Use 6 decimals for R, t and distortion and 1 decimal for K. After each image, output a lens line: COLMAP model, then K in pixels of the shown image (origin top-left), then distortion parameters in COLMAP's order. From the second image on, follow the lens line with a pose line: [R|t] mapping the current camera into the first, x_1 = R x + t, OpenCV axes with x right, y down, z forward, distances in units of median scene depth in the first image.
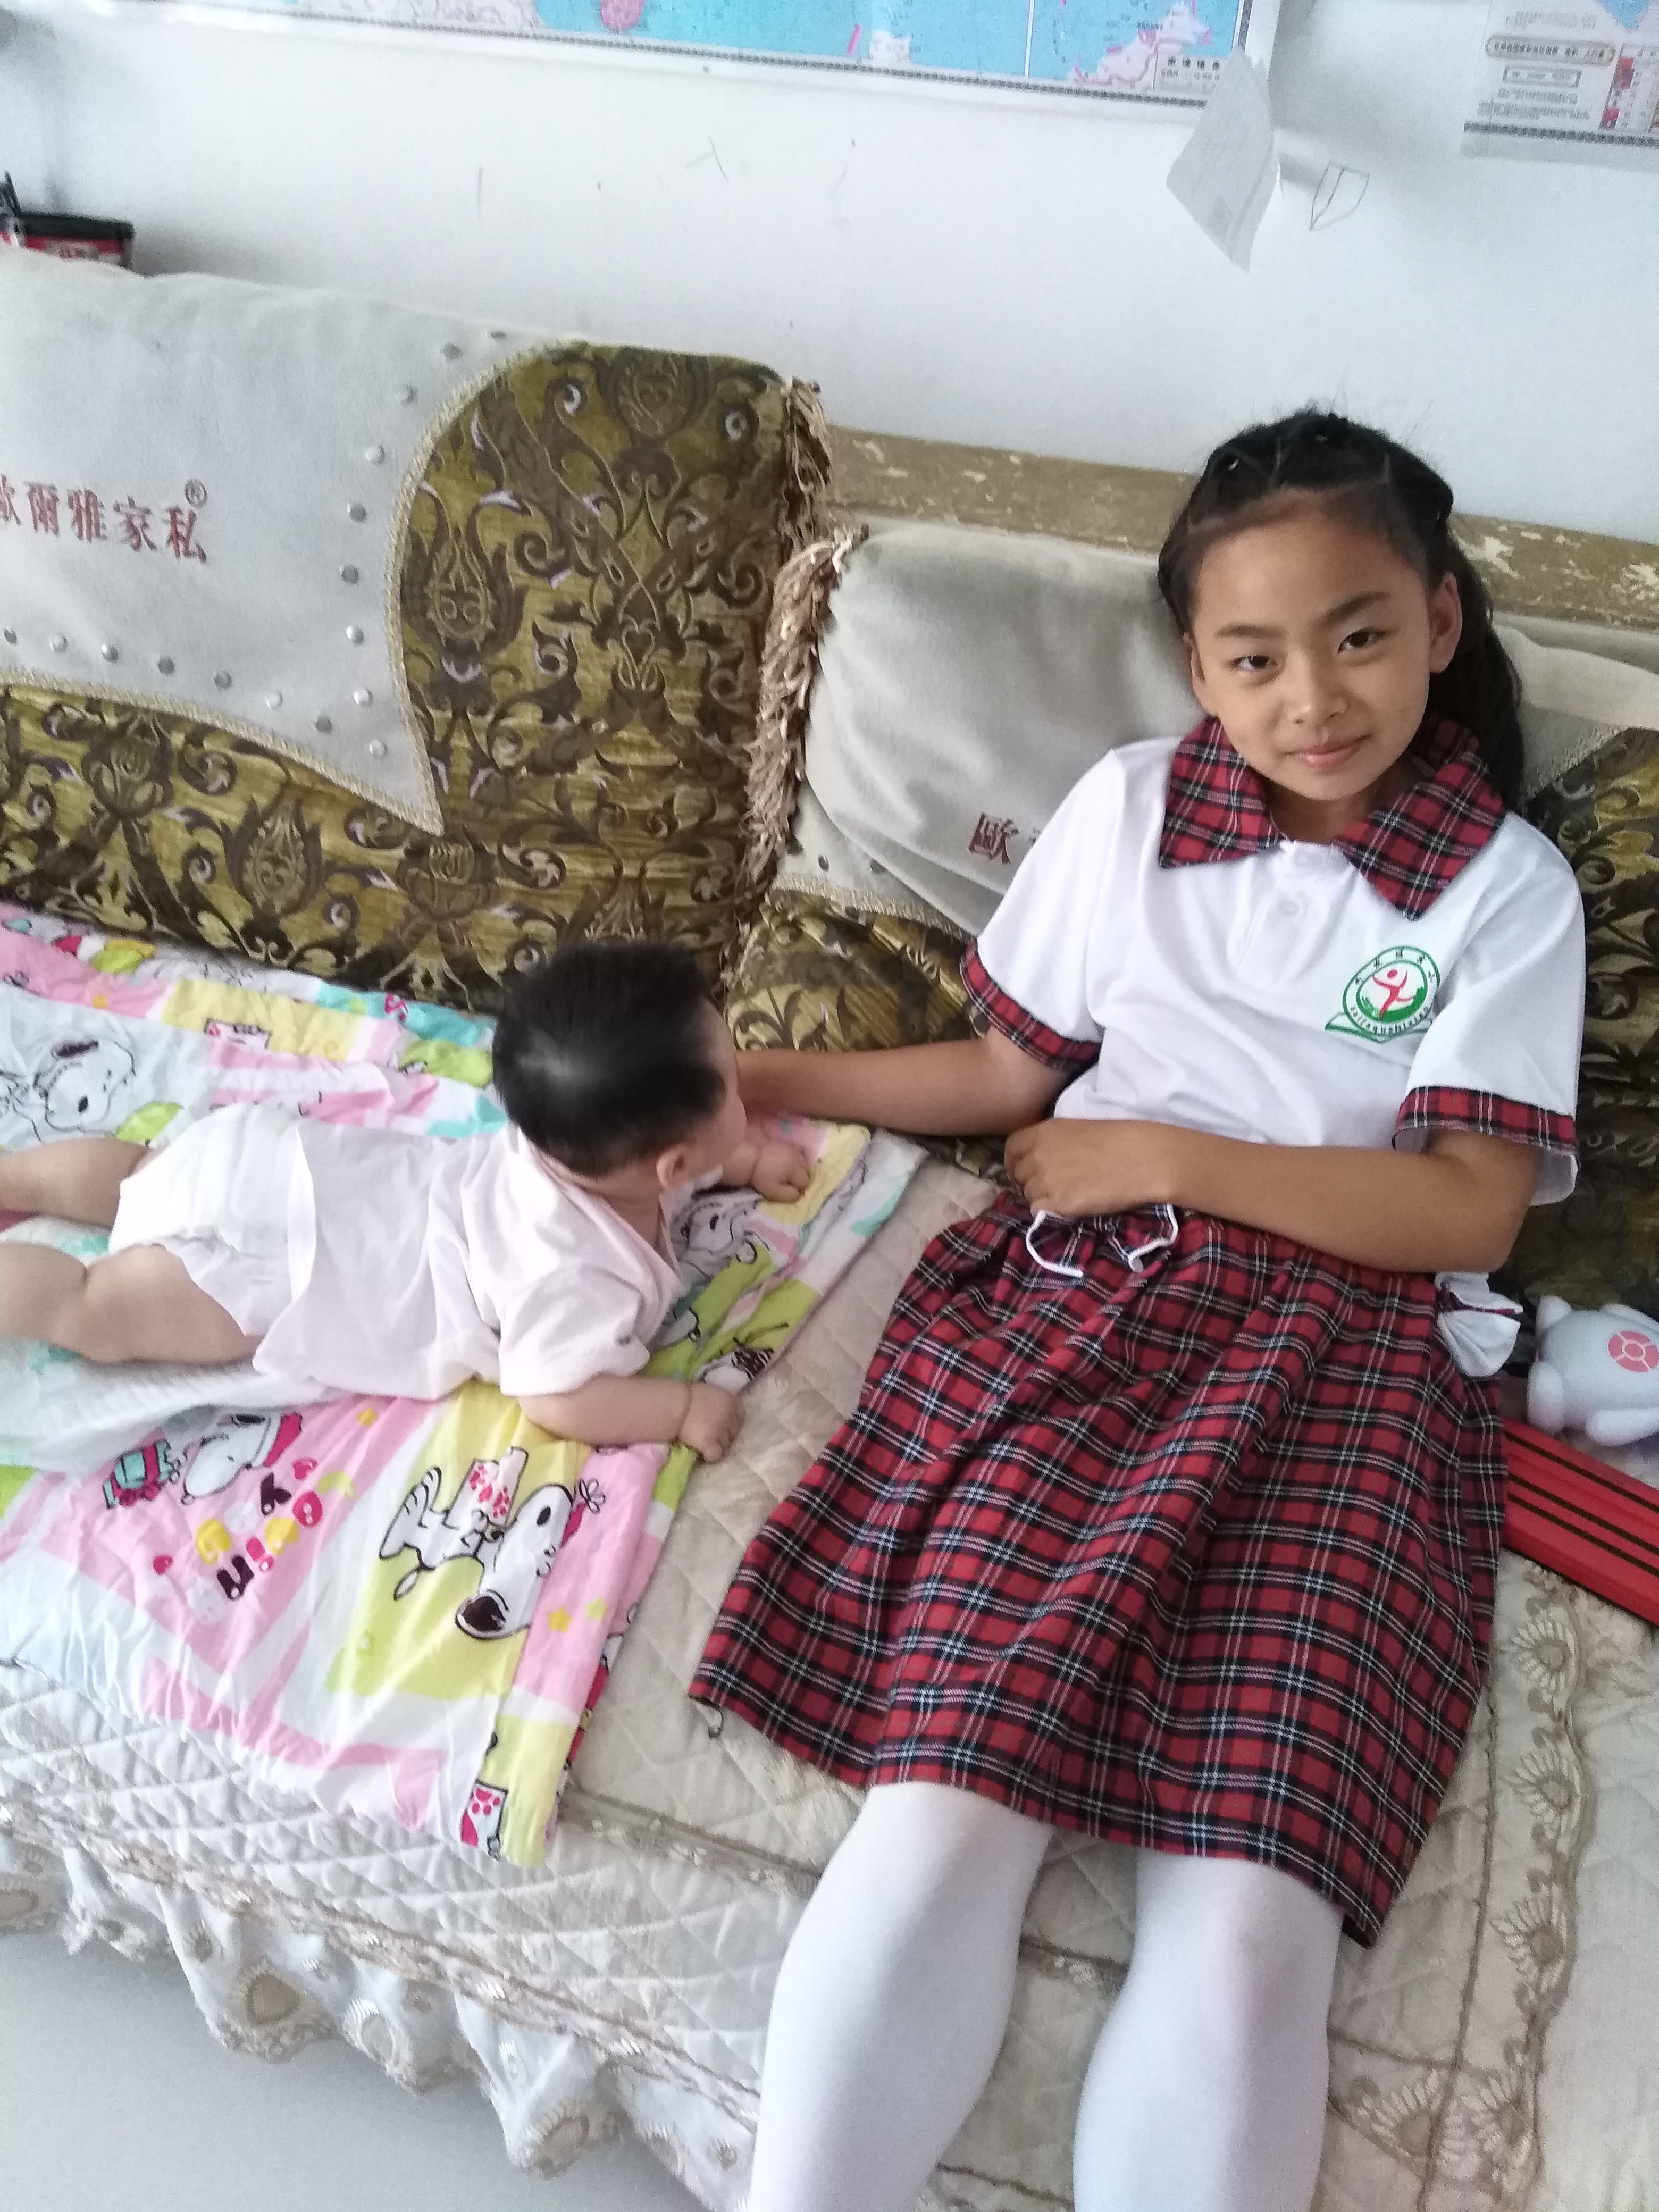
lens RADIAL K [[1732.1, 0, 829.5], [0, 1732.1, 1106.0], [0, 0, 1]] dist [0.068685, -0.122312]
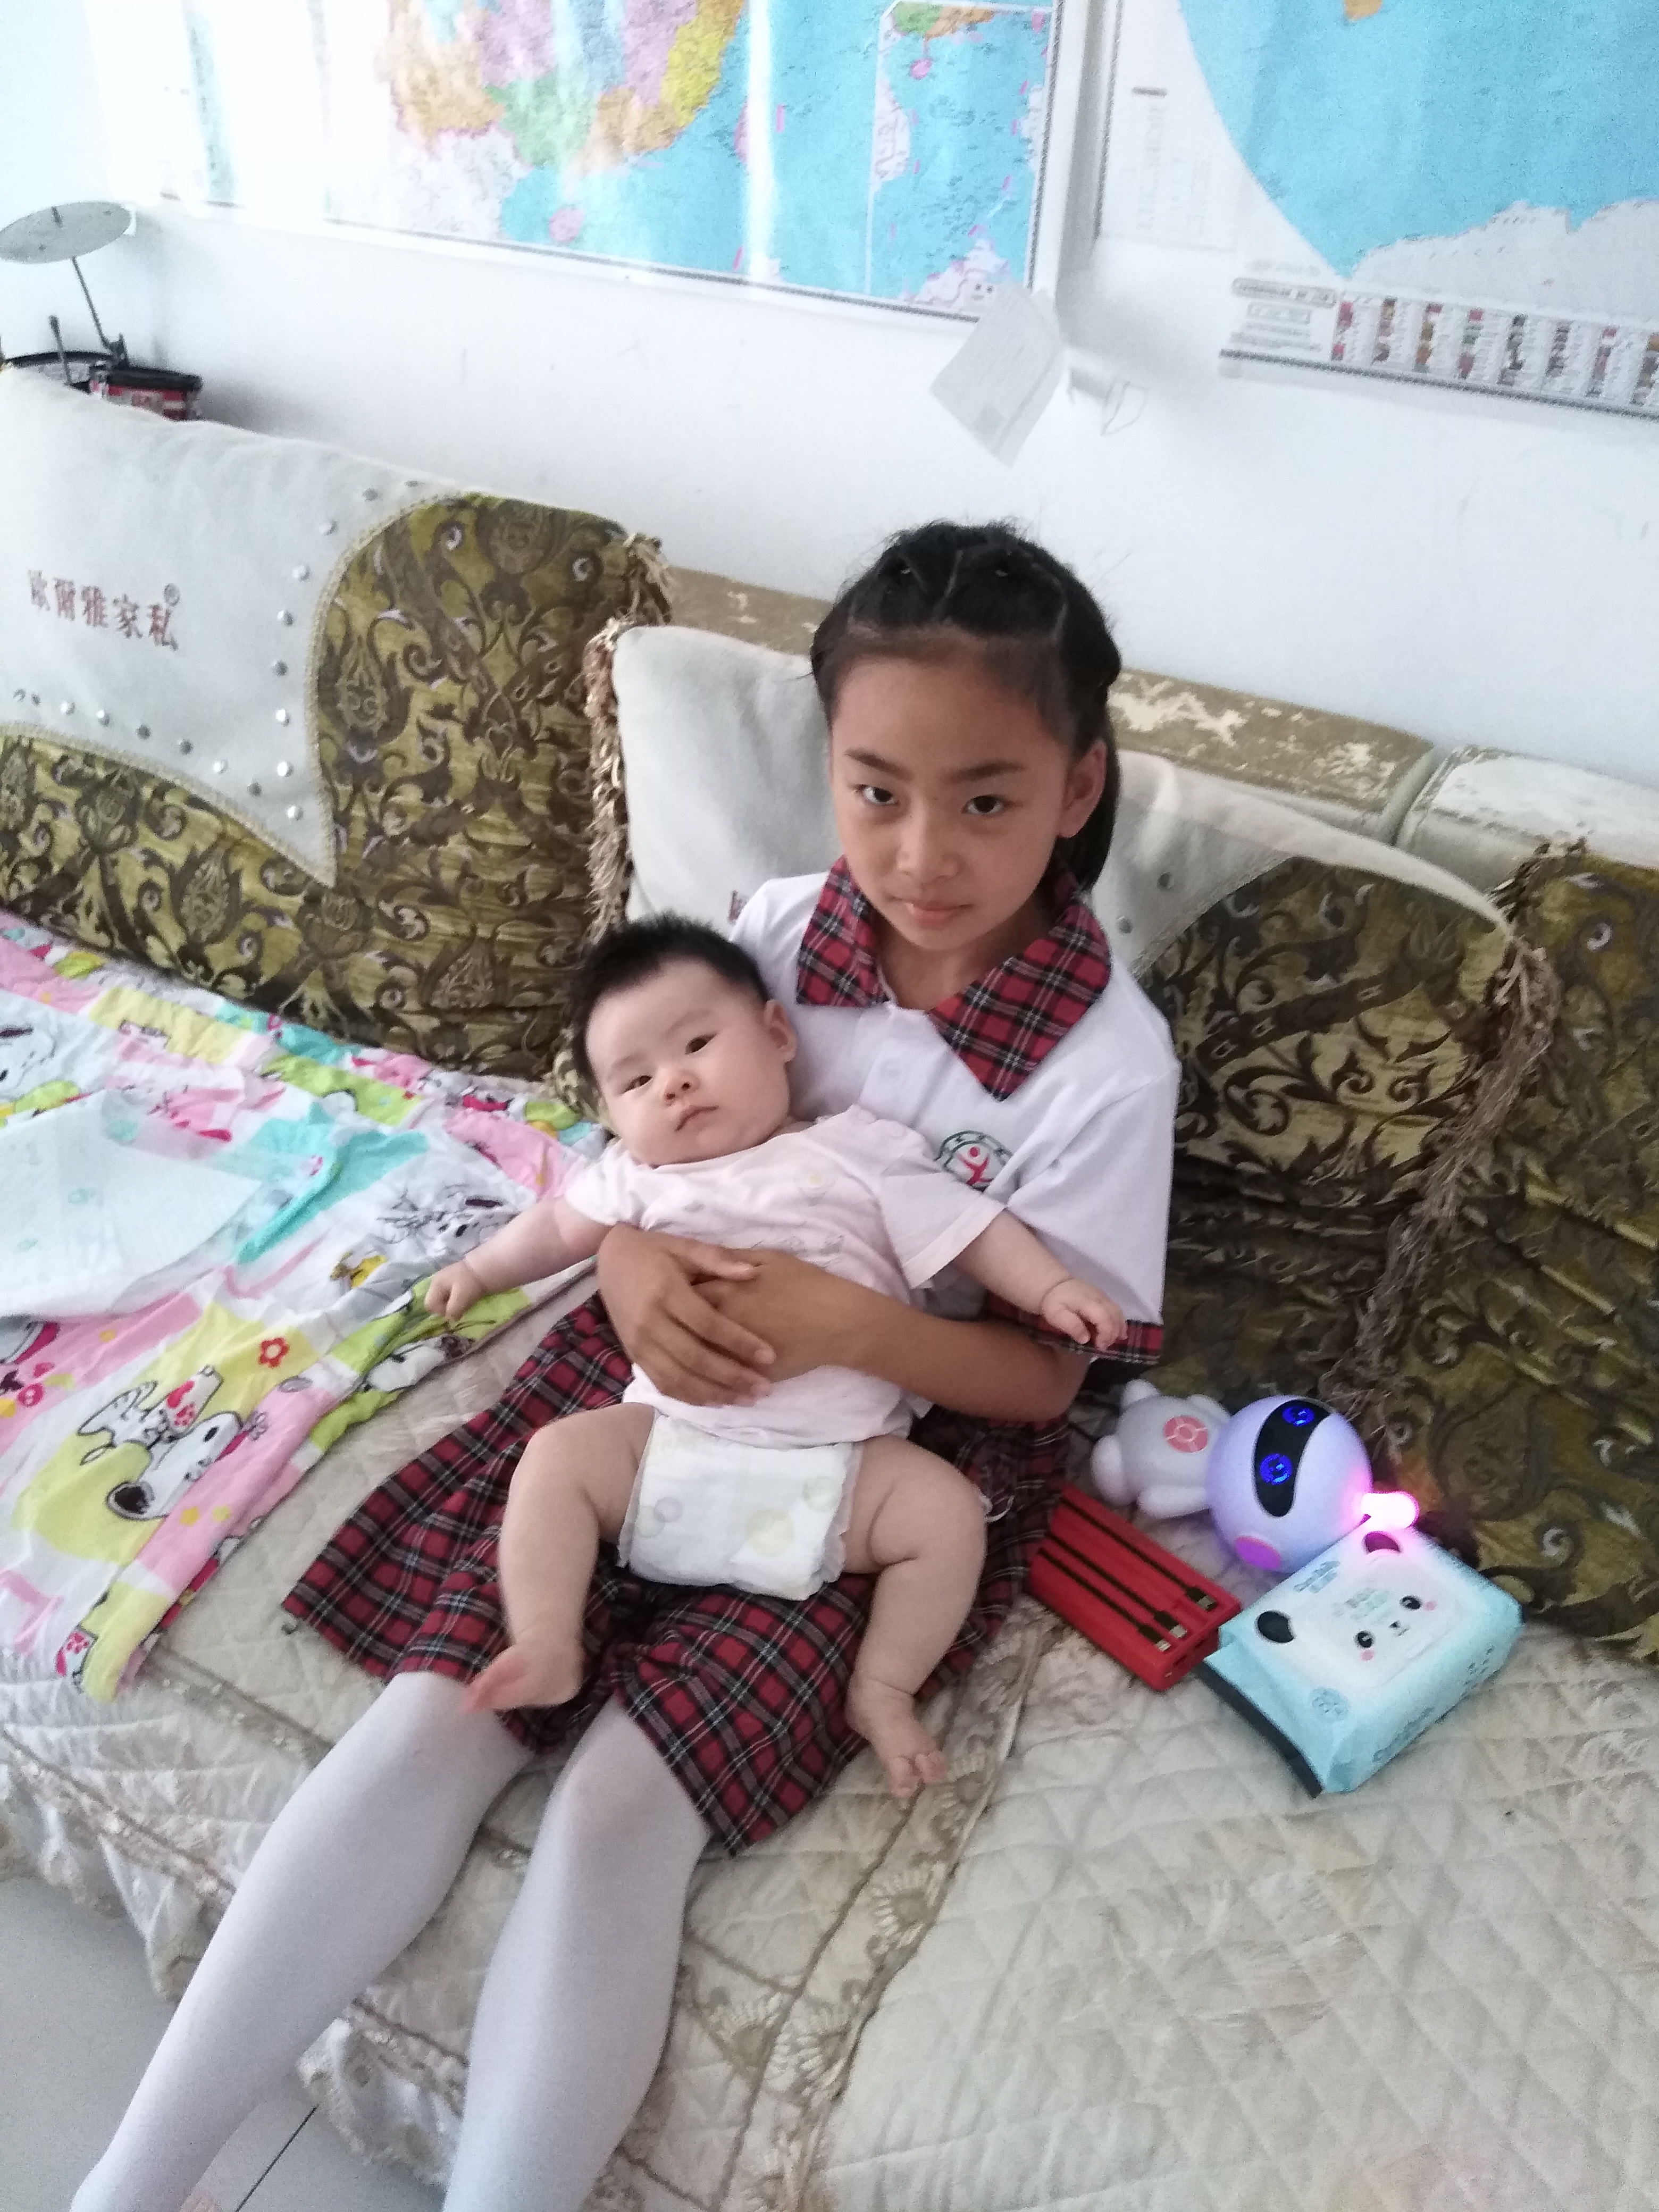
lens RADIAL K [[1704.9, 0, 837.0], [0, 1704.9, 1095.9], [0, 0, 1]] dist [0.135633, -0.281400]
pose [[0.984153, 0.104755, -0.143071, 0.298786], [-0.115940, 0.990629, -0.072195, 0.029985], [0.134168, 0.087639, 0.987076, -0.101316]]
